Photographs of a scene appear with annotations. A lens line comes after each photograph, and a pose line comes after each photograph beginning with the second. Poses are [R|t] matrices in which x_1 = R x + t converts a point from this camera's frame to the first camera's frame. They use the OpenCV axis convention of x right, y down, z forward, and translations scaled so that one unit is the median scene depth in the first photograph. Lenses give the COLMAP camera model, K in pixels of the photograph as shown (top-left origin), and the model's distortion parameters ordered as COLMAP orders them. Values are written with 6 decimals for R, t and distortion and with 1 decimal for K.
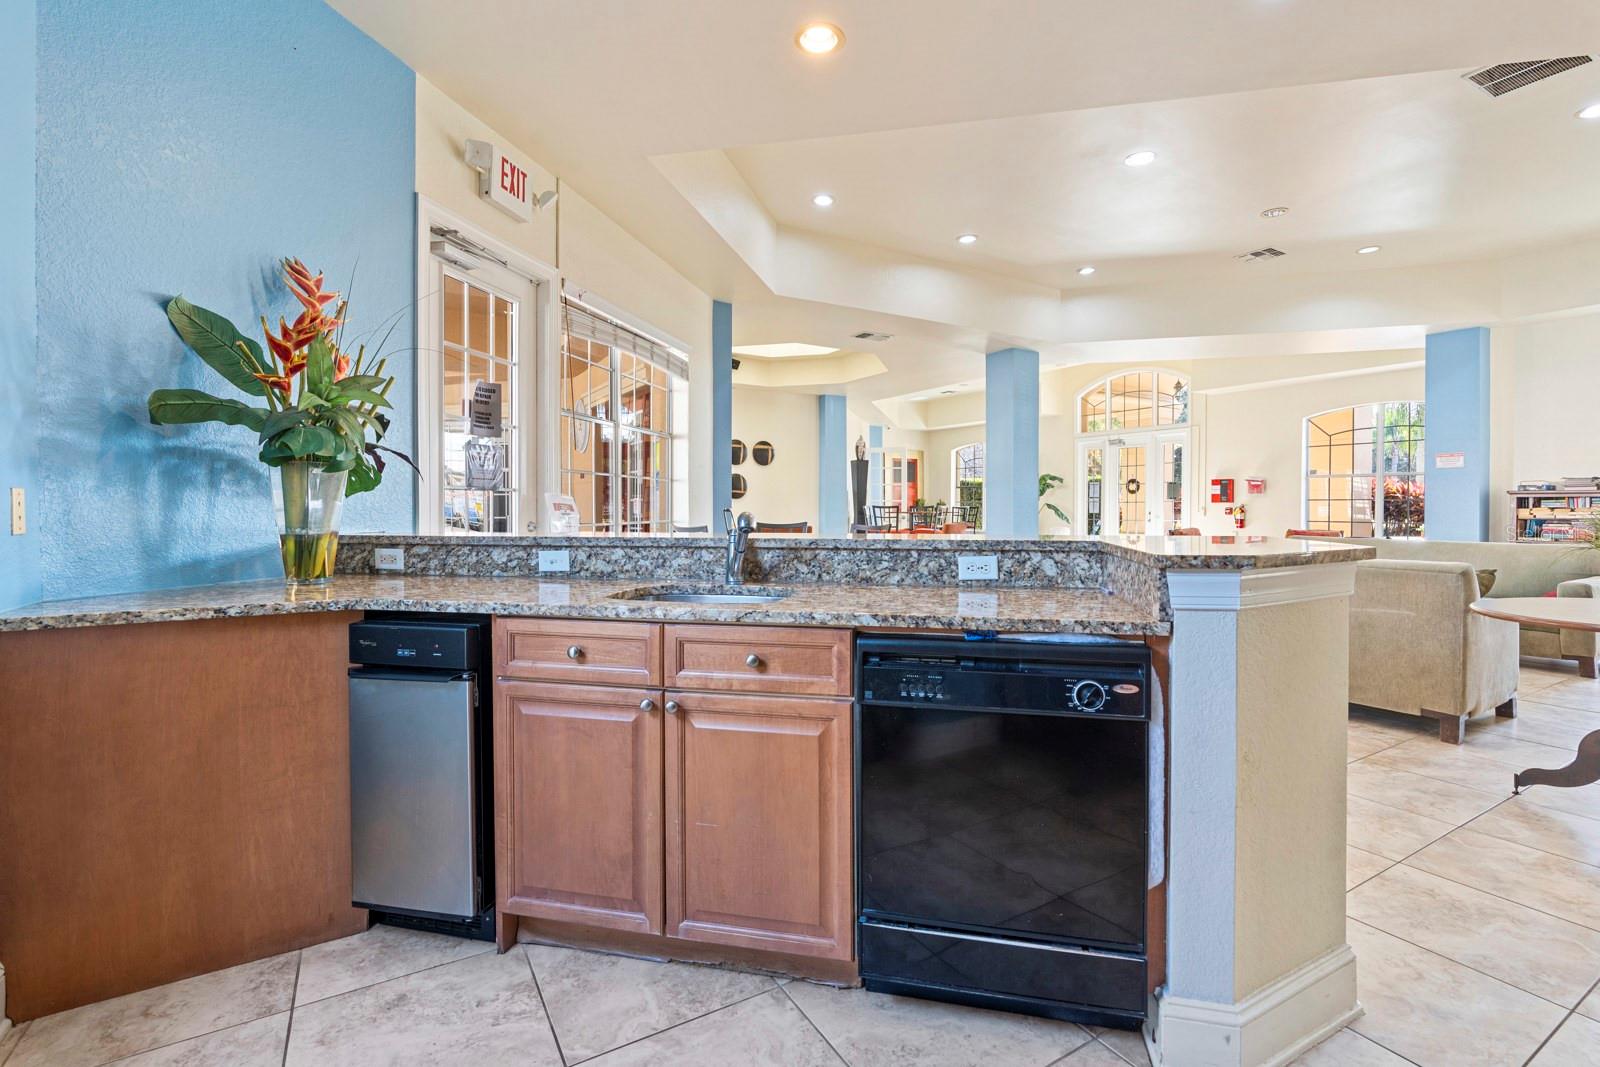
lens RADIAL K [[727.2, 0, 795.7], [0, 727.2, 519.7], [0, 0, 1]] dist [-0.009829, 0.004254]
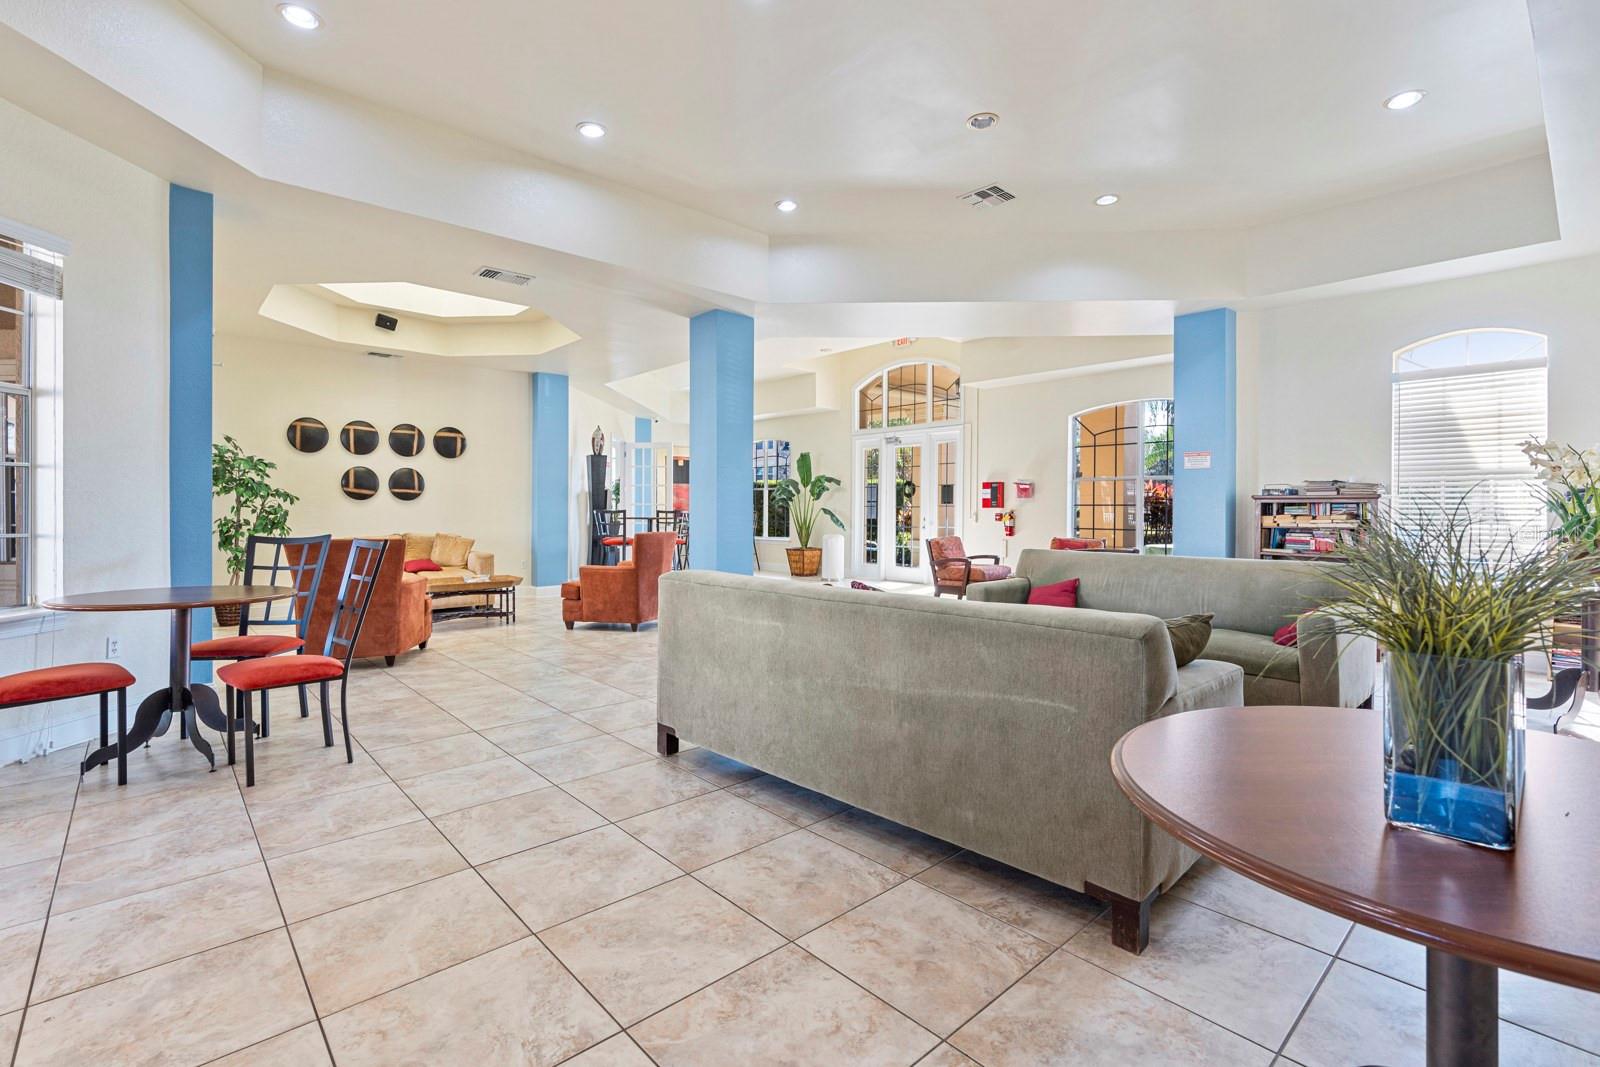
lens RADIAL K [[727.2, 0, 801.0], [0, 727.2, 525.5], [0, 0, 1]] dist [-0.009829, 0.004254]
pose [[0.979105, -0.001204, 0.203353, 0.221702], [0.000764, 0.999997, 0.002242, -0.004819], [-0.203356, -0.002040, 0.979103, 0.206283]]
